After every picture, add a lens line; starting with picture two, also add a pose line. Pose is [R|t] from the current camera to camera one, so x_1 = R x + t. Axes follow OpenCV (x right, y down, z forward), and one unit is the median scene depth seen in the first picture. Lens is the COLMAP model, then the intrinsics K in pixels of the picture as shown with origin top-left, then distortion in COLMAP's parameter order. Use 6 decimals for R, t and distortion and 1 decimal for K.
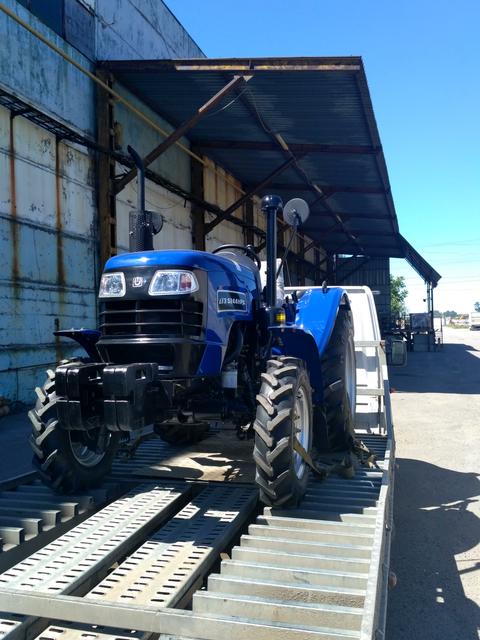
lens RADIAL K [[606.3, 0, 240.0], [0, 606.3, 320.0], [0, 0, 1]] dist [0.071542, -0.002239]
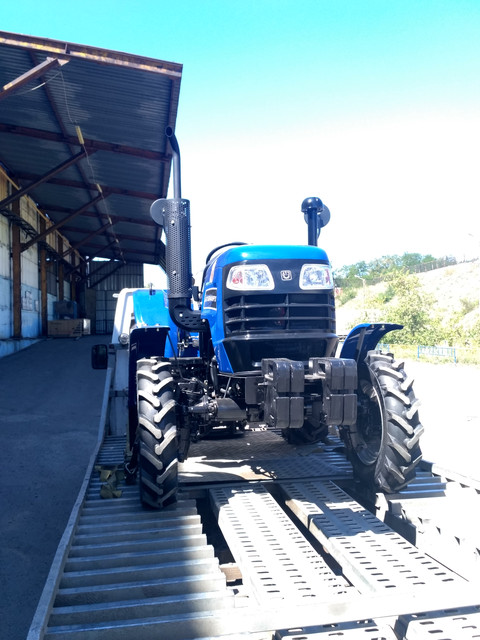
lens RADIAL K [[606.8, 0, 240.9], [0, 606.8, 333.9], [0, 0, 1]] dist [0.101928, -0.227845]
pose [[0.888438, -0.003445, 0.458984, -0.180648], [-0.002453, 0.999922, 0.012253, 0.005015], [-0.458991, -0.012012, 0.888360, 0.046996]]
